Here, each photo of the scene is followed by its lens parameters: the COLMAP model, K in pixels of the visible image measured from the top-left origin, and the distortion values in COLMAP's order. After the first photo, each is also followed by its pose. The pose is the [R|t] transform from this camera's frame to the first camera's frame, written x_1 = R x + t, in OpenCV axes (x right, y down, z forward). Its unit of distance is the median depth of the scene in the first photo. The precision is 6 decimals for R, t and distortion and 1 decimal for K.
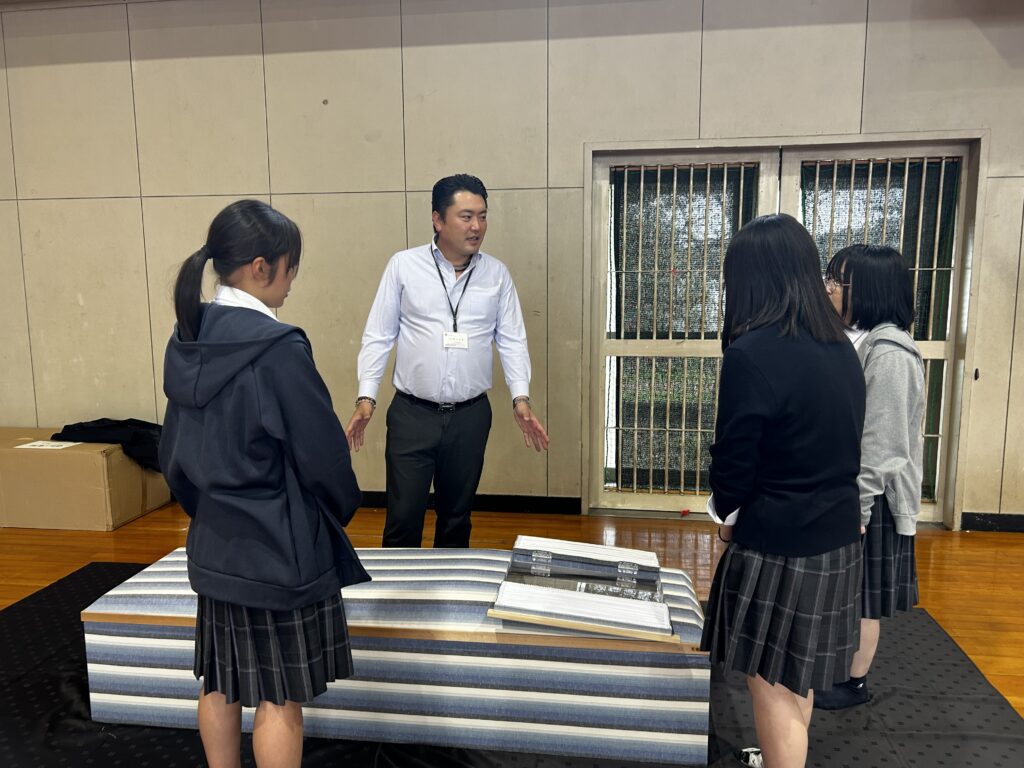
lens RADIAL K [[775.9, 0, 512.0], [0, 775.9, 384.0], [0, 0, 1]] dist [0.003281, -0.008377]
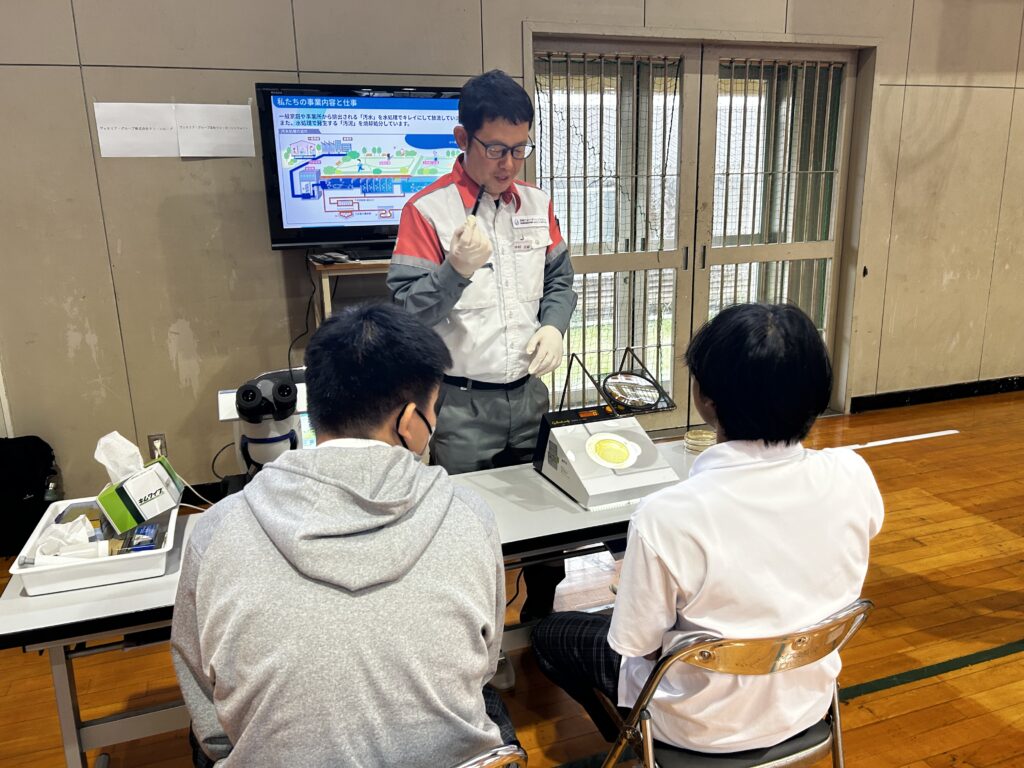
lens RADIAL K [[775.9, 0, 512.0], [0, 775.9, 384.0], [0, 0, 1]] dist [0.003281, -0.008377]
pose [[0.895652, -0.116538, 0.429217, -0.325115], [0.075300, 0.990862, 0.111901, -0.013708], [-0.438336, -0.067904, 0.896243, 0.222152]]
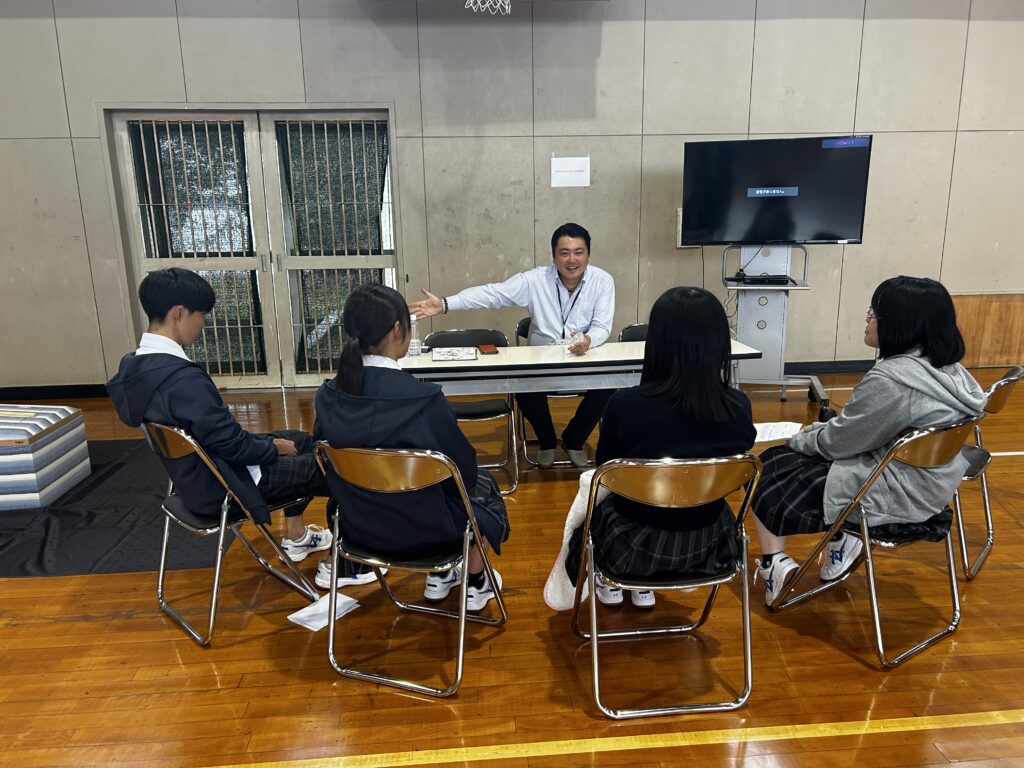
lens RADIAL K [[775.9, 0, 512.0], [0, 775.9, 384.0], [0, 0, 1]] dist [0.003281, -0.008377]
pose [[0.976508, -0.053247, 0.208800, 0.471579], [0.030094, 0.993192, 0.112534, 0.023888], [-0.213370, -0.103607, 0.971462, -0.430243]]
